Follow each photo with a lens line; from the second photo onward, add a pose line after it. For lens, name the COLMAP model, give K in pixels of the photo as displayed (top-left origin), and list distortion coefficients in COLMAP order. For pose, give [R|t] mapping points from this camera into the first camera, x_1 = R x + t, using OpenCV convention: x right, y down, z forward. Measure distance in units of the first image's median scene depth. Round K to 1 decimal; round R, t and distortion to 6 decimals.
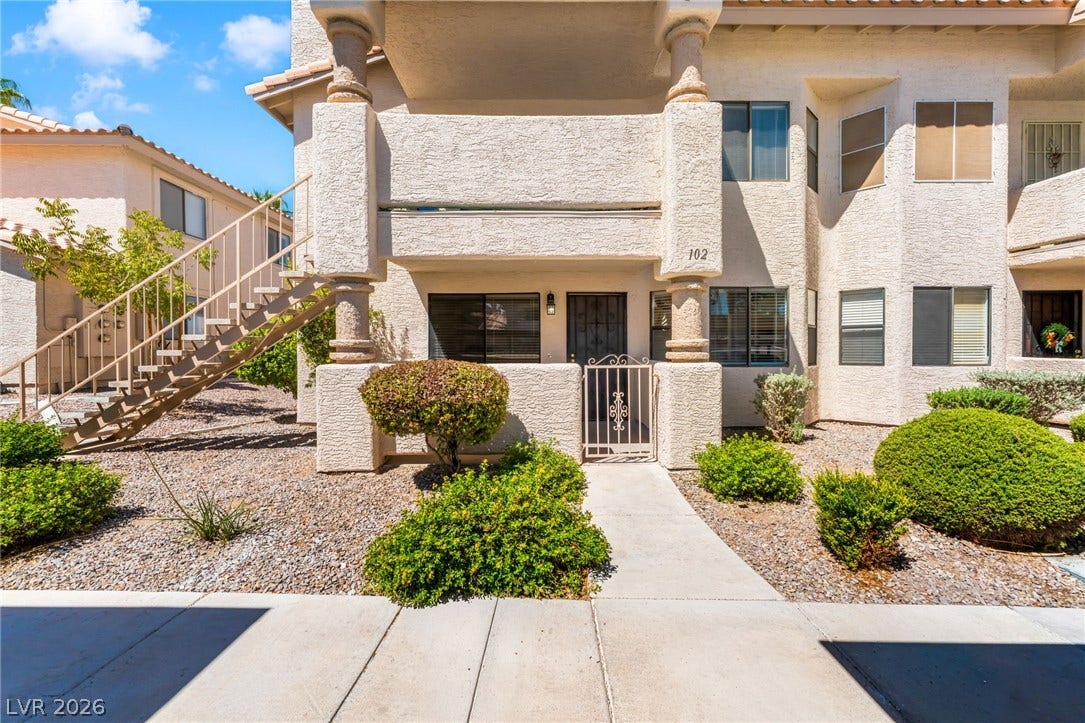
lens RADIAL K [[456.5, 0, 544.3], [0, 456.5, 354.4], [0, 0, 1]] dist [-0.004518, 0.000165]
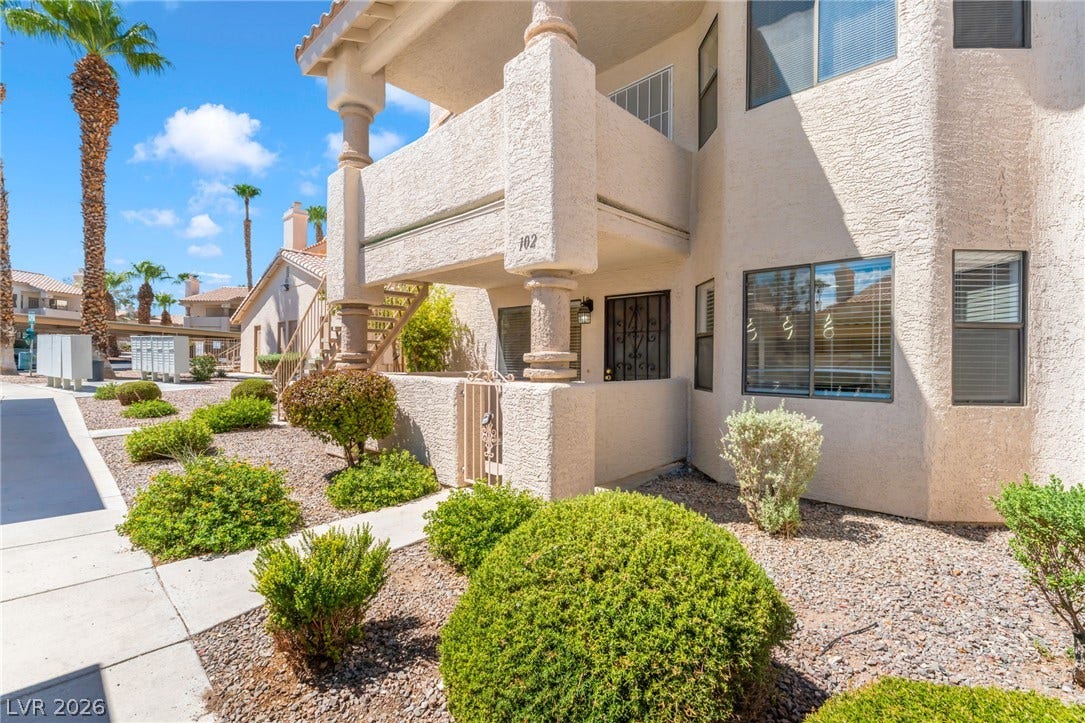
lens RADIAL K [[488.1, 0, 533.8], [0, 488.1, 361.8], [0, 0, 1]] dist [-0.003819, -0.000628]
pose [[0.702496, 0.011749, -0.711591, 0.649762], [-0.021208, 0.999765, -0.004430, -0.009494], [0.711372, 0.018204, 0.702580, 0.298143]]
